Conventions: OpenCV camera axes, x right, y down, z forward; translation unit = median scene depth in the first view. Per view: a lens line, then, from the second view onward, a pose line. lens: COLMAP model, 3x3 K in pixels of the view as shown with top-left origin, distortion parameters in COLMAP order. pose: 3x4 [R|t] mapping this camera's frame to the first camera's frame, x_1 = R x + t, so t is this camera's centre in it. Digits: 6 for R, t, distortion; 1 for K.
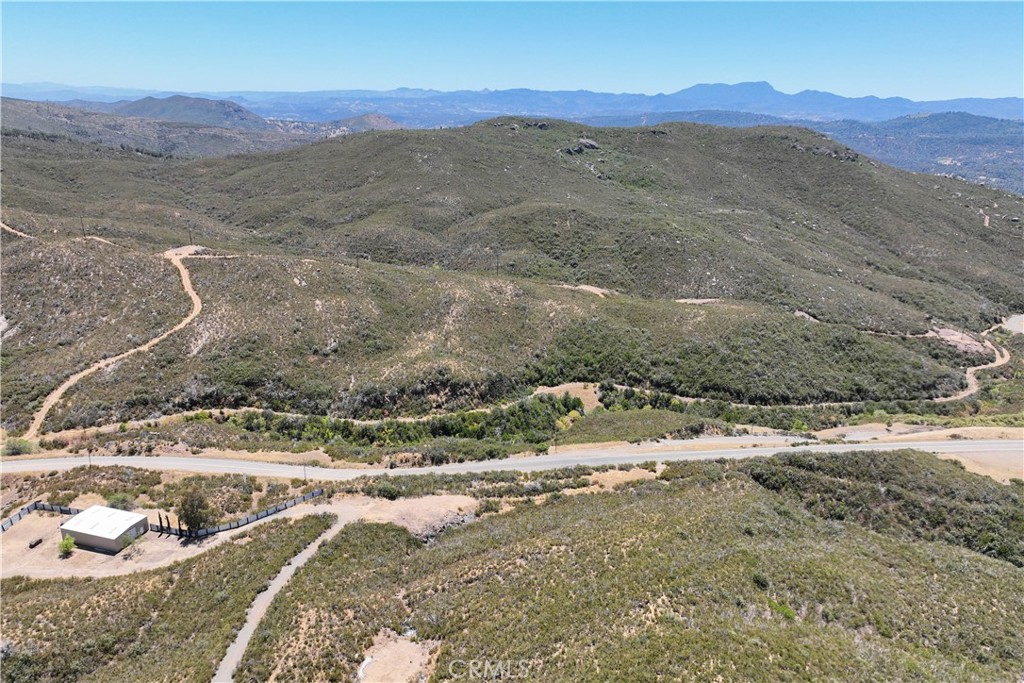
lens RADIAL K [[725.5, 0, 509.9], [0, 725.5, 364.8], [0, 0, 1]] dist [-0.001146, 0.004856]
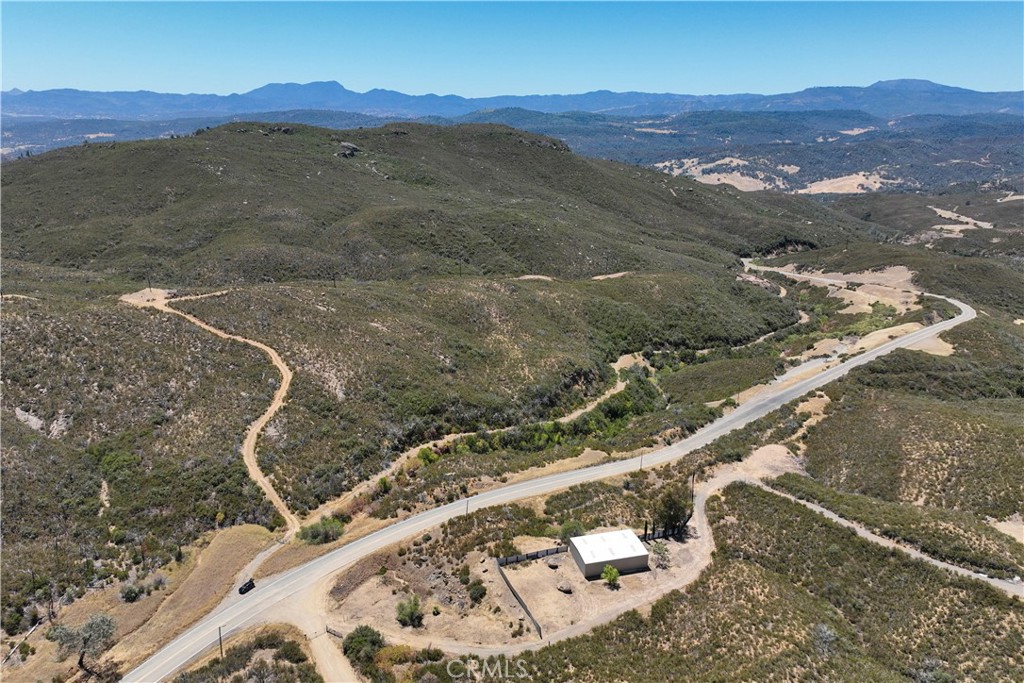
lens RADIAL K [[720.8, 0, 512.0], [0, 720.8, 341.5], [0, 0, 1]] dist [-0.000682, 0.009253]
pose [[0.855802, -0.176430, 0.486287, -0.692055], [0.188957, 0.981701, 0.023630, -0.064772], [-0.481558, 0.071665, 0.873479, 0.121954]]
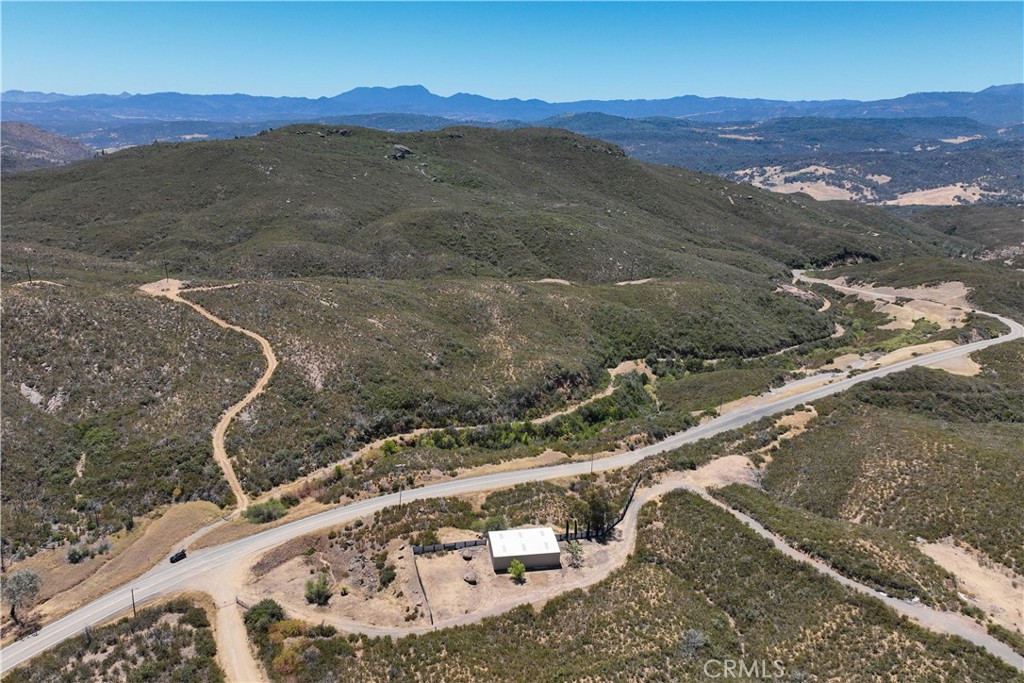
lens RADIAL K [[728.1, 0, 512.0], [0, 728.1, 341.5], [0, 0, 1]] dist [0.000147, 0.007642]
pose [[0.906929, -0.138032, 0.398028, -0.589017], [0.151367, 0.988475, -0.002105, -0.034843], [-0.393151, 0.062158, 0.917371, 0.047177]]
